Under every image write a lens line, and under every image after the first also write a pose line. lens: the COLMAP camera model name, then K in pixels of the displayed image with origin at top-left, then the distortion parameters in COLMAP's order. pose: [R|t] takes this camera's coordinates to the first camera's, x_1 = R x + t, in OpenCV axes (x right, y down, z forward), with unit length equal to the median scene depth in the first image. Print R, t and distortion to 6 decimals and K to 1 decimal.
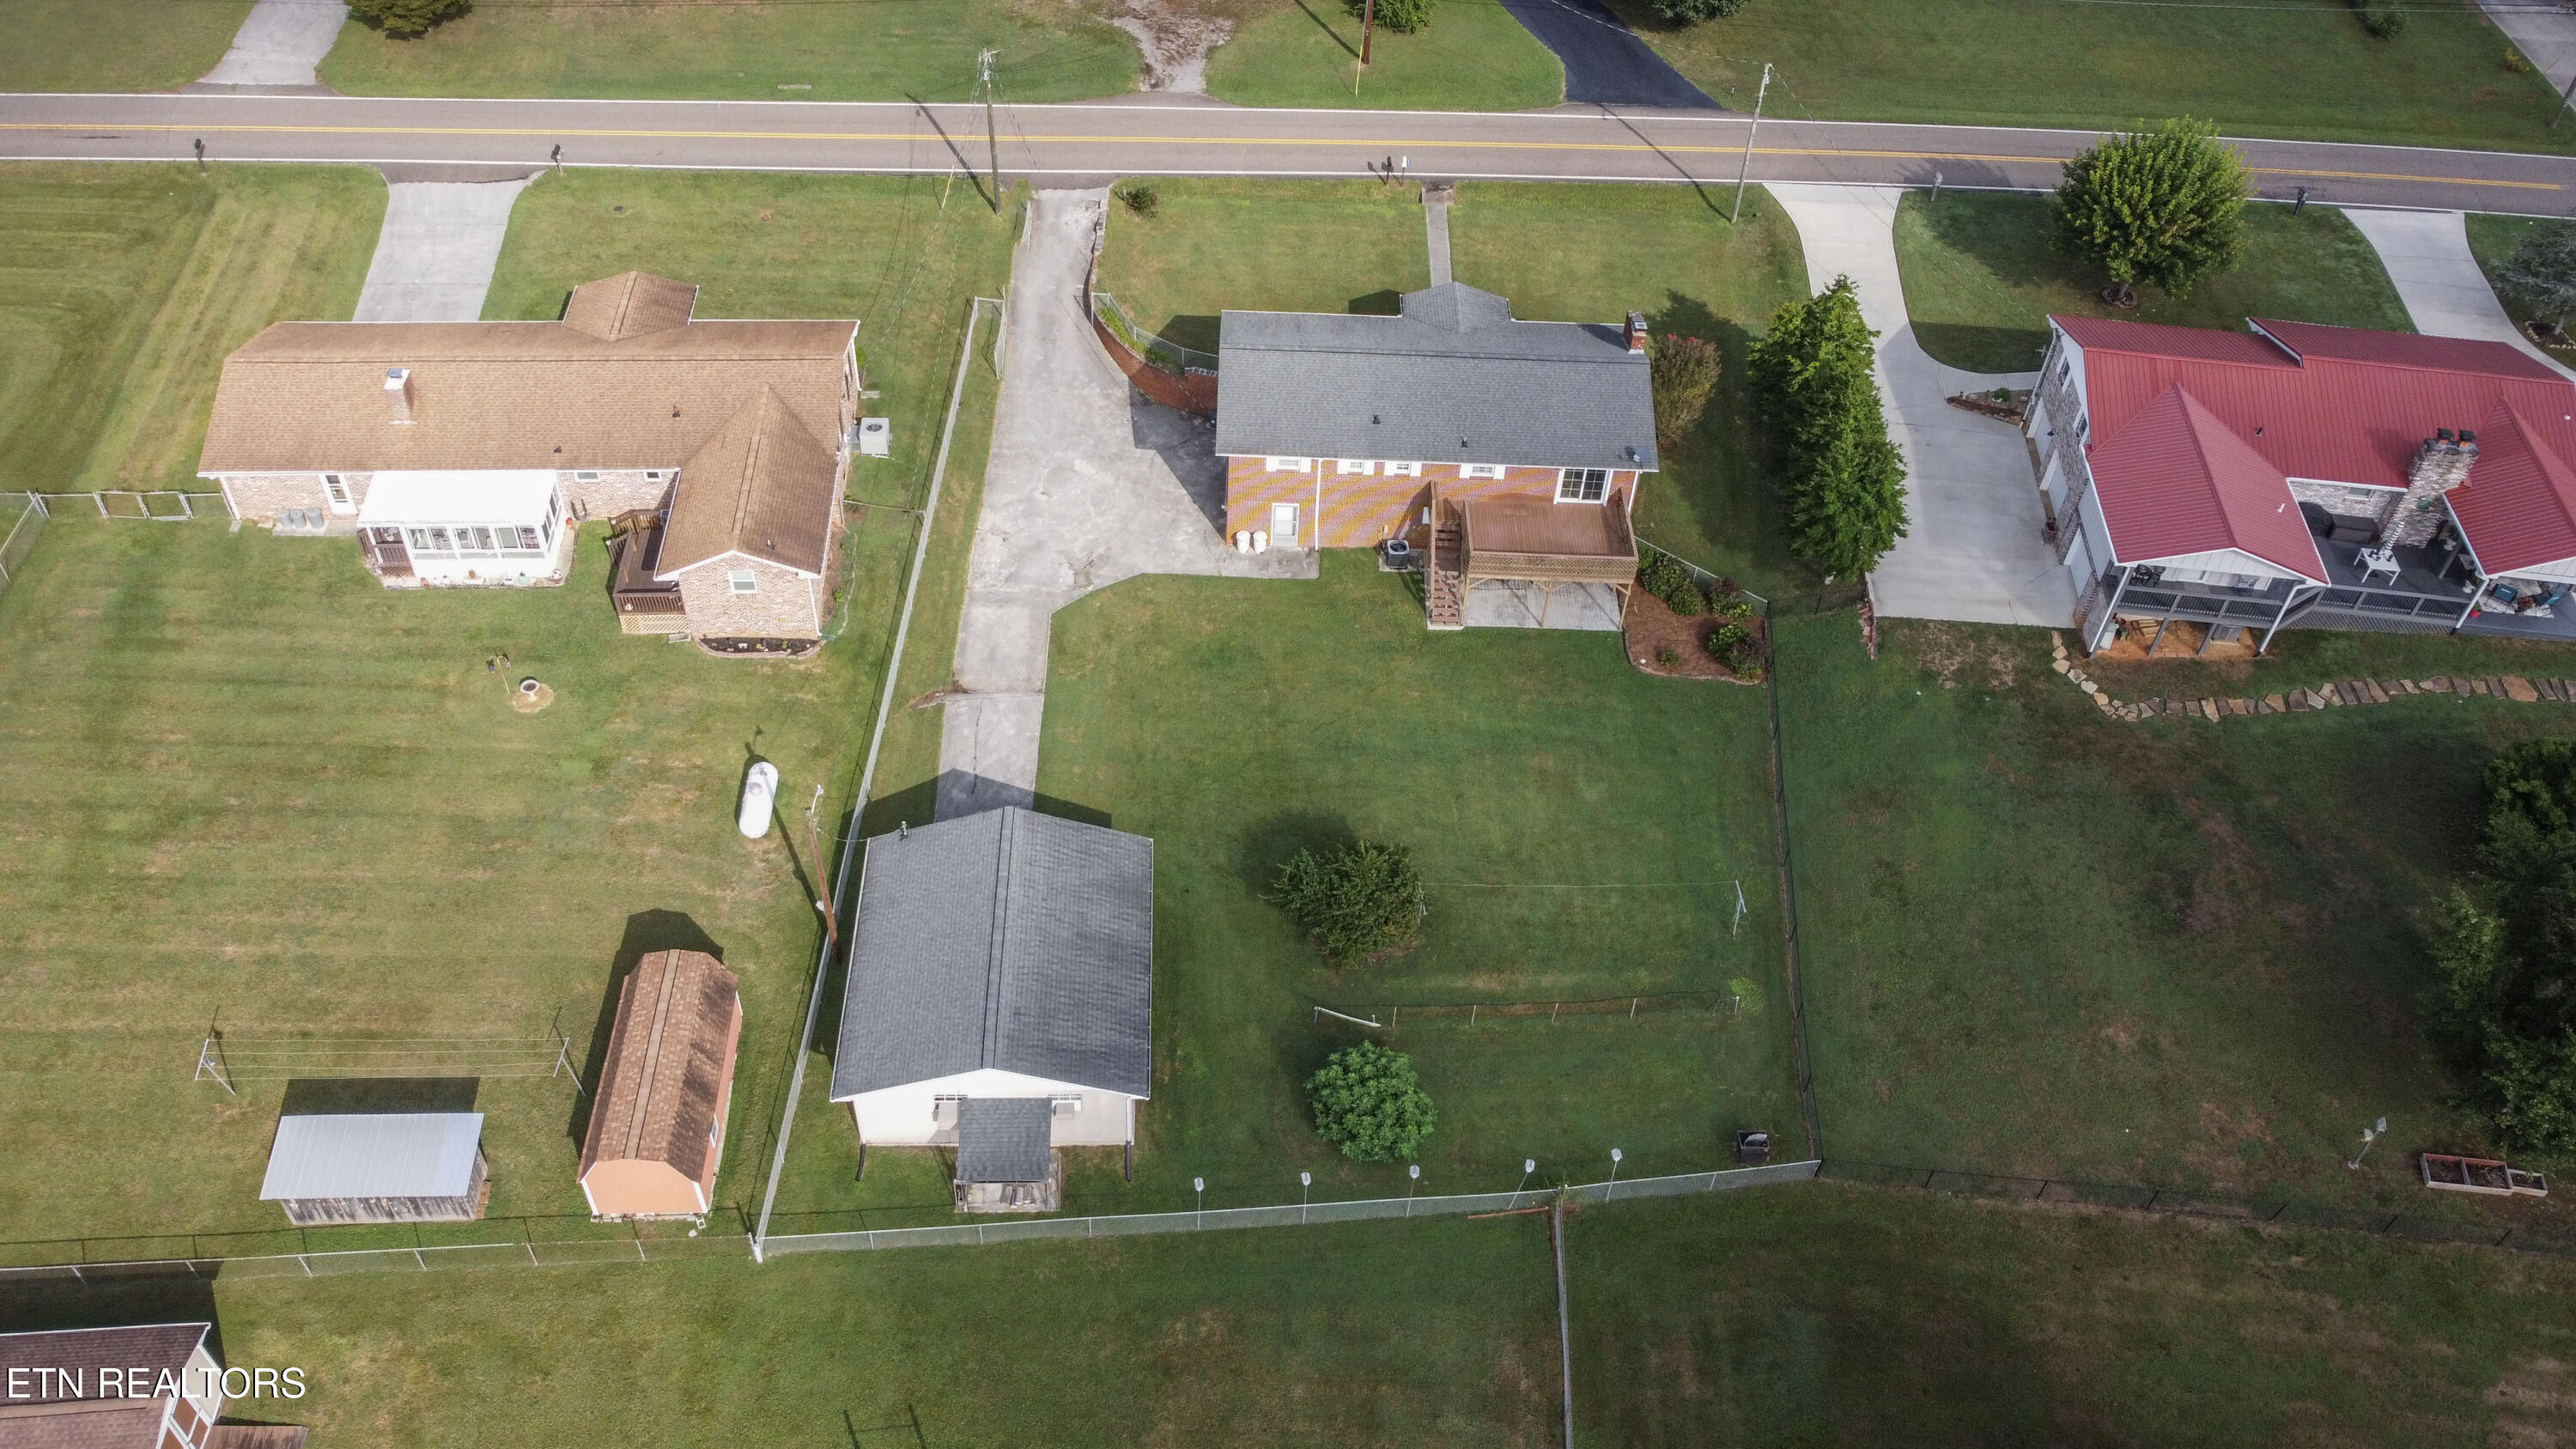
lens RADIAL K [[1950.2, 0, 1276.0], [0, 1950.2, 718.9], [0, 0, 1]] dist [0.009312, -0.014192]
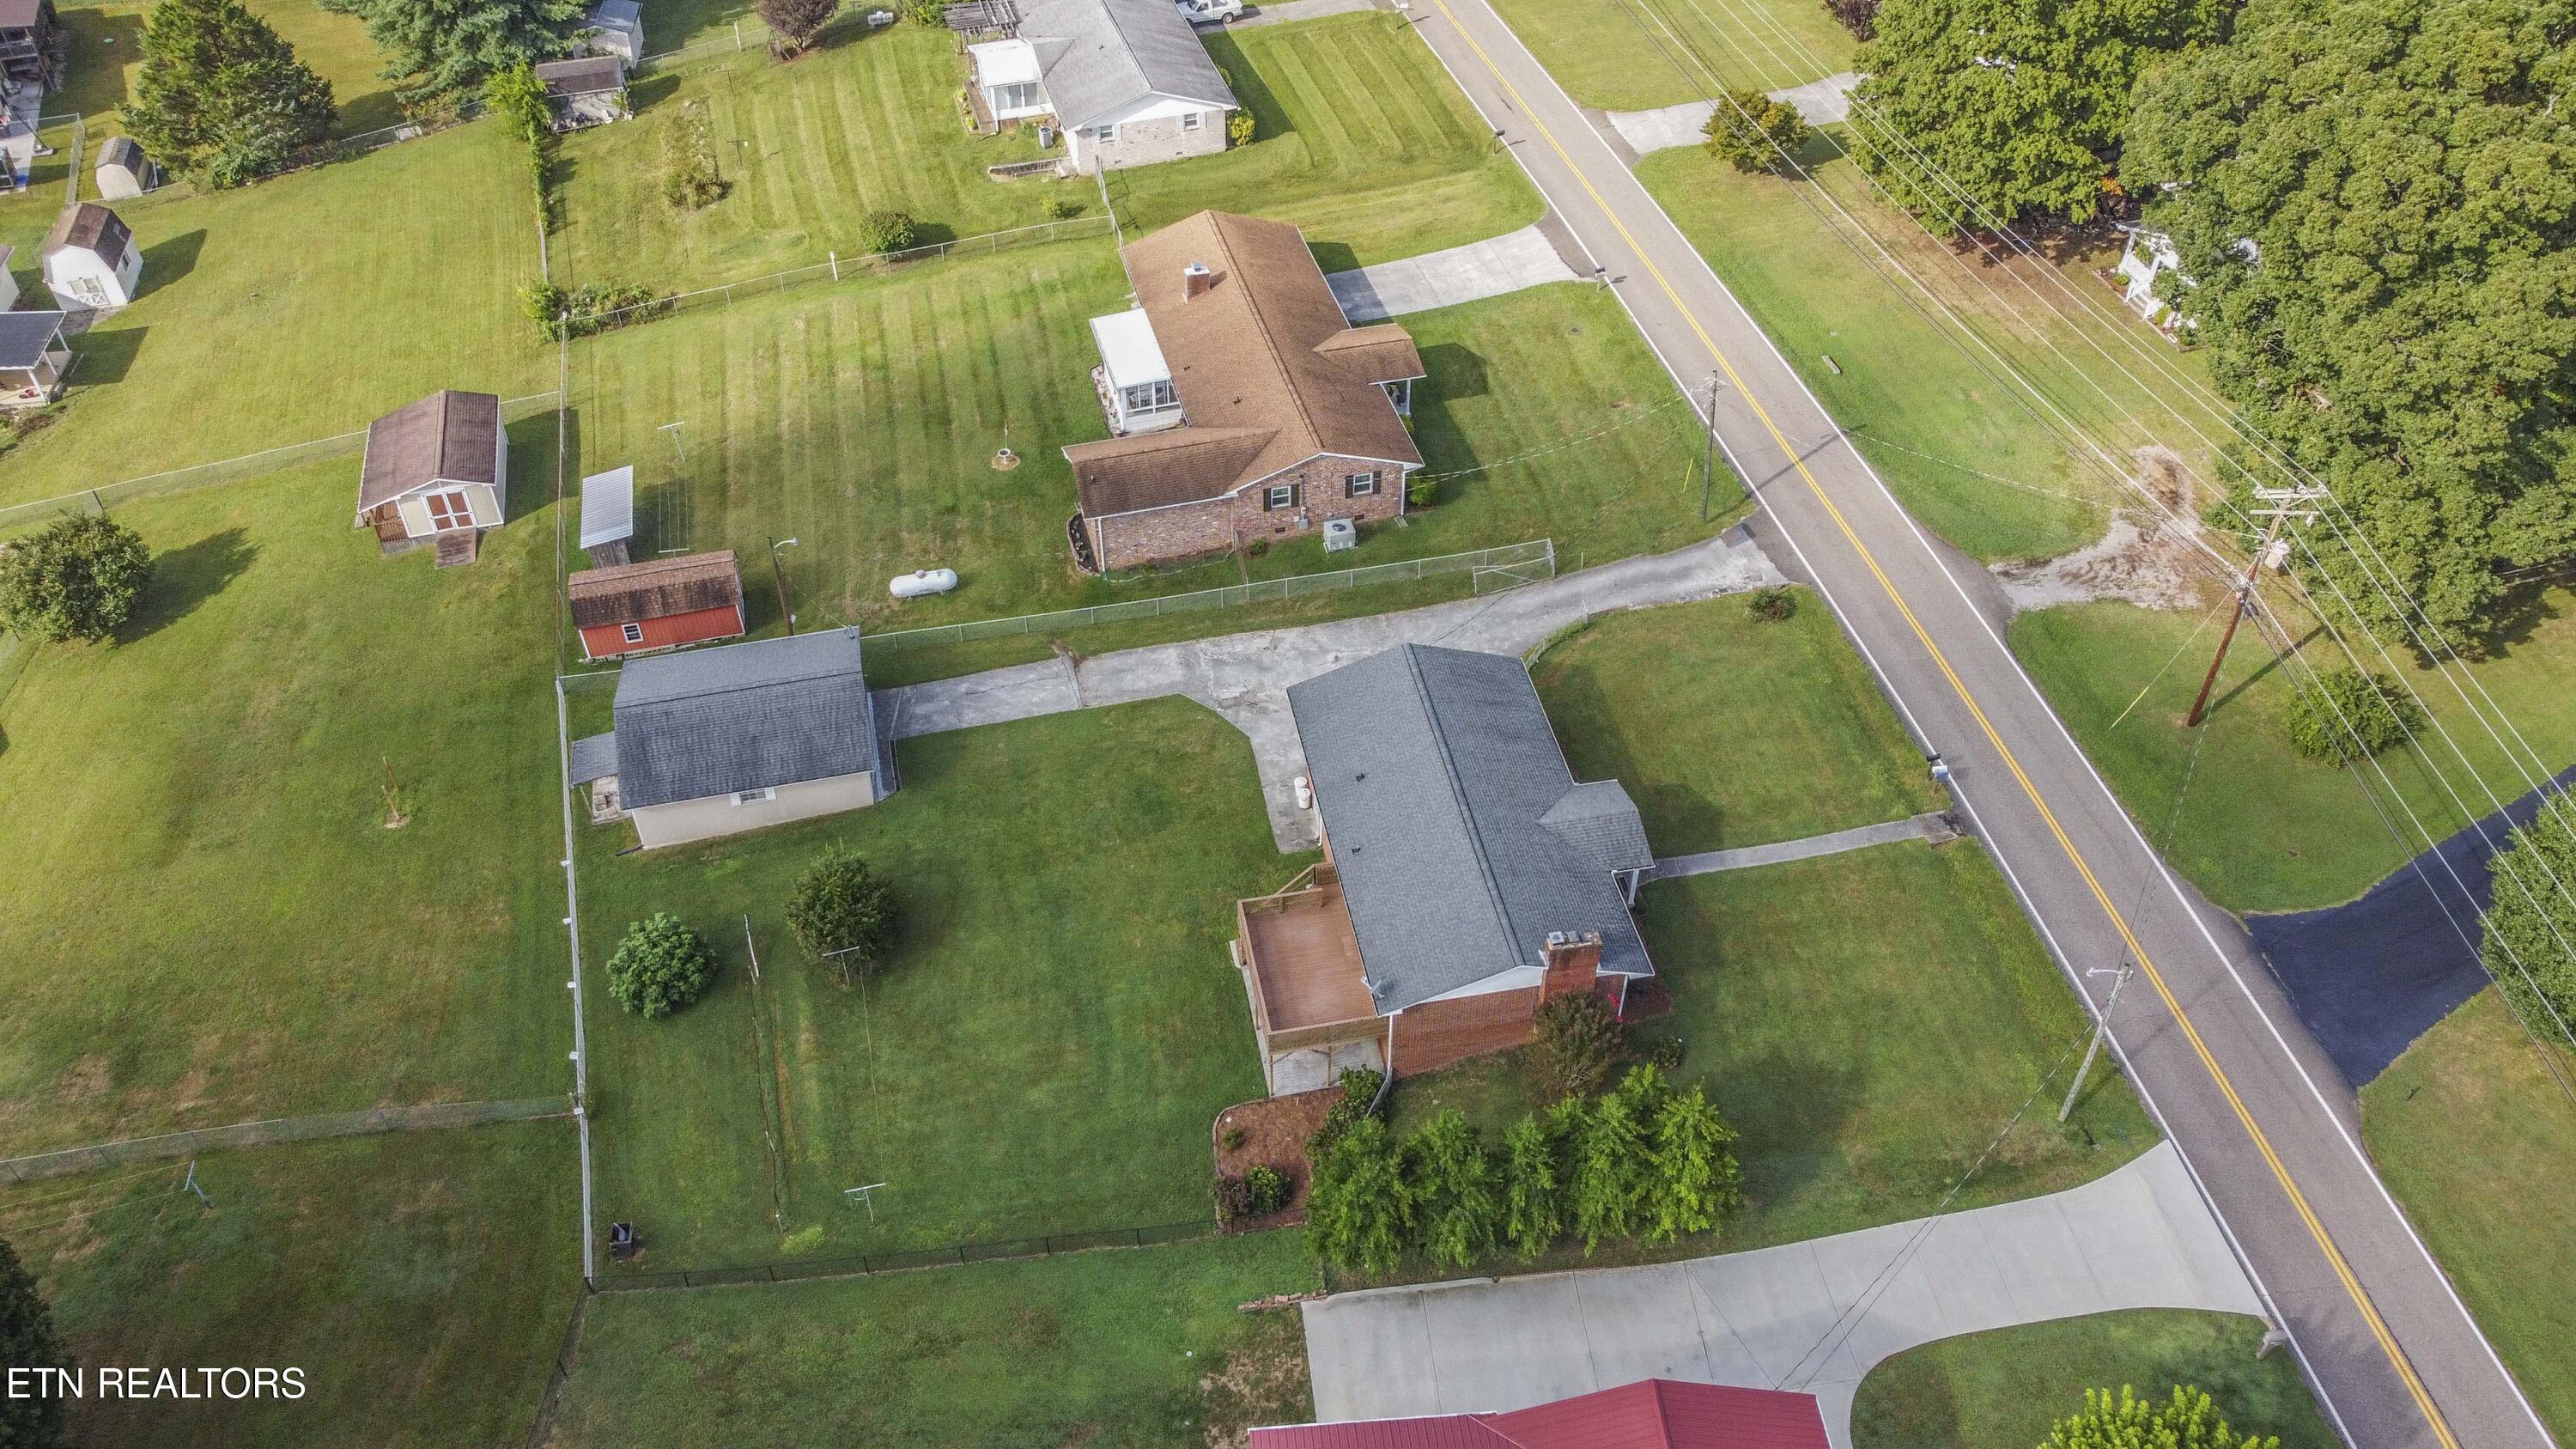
lens RADIAL K [[1950.2, 0, 1284.5], [0, 1950.2, 715.7], [0, 0, 1]] dist [0.009312, -0.014192]
pose [[0.189935, 0.641406, -0.743319, 0.776360], [-0.687004, 0.627696, 0.366091, -0.519923], [0.701391, 0.441130, 0.559870, 0.414049]]
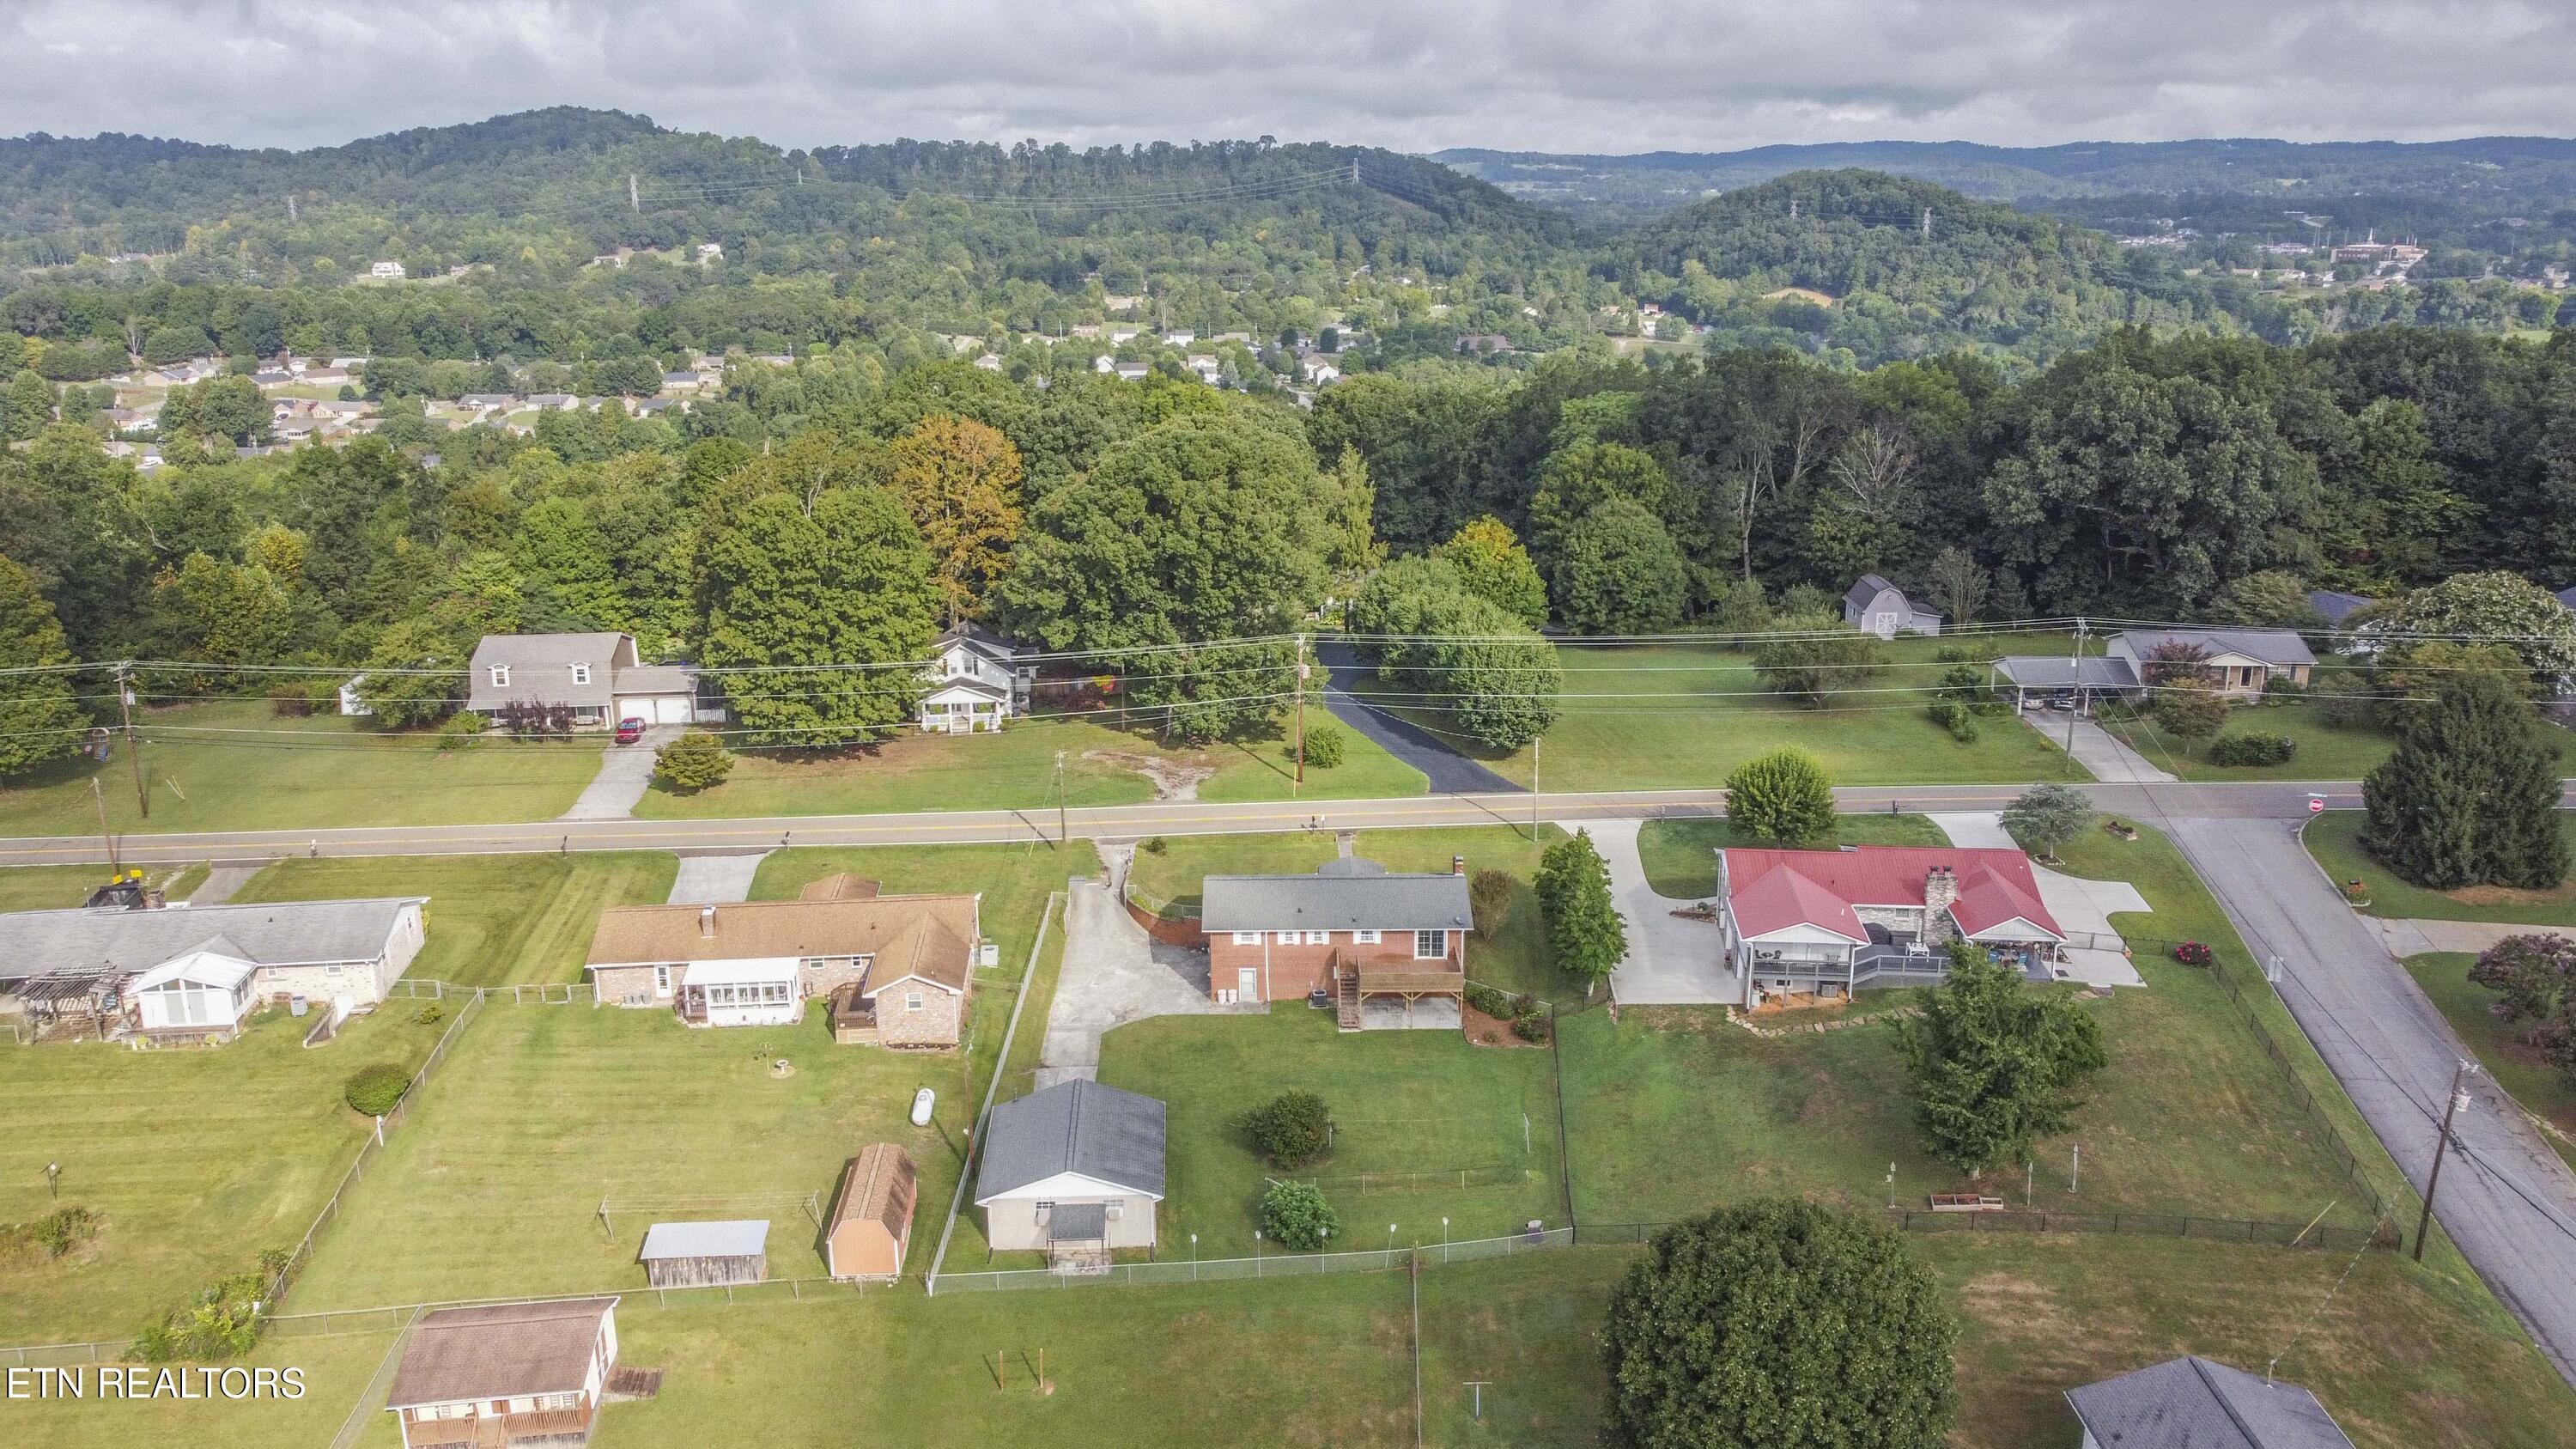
lens RADIAL K [[1950.2, 0, 1271.5], [0, 1950.2, 720.2], [0, 0, 1]] dist [0.009312, -0.014192]
pose [[0.998709, -0.050710, -0.003053, 0.041902], [0.042883, 0.873745, -0.484491, 0.509790], [0.027236, 0.483734, 0.874791, -0.519835]]
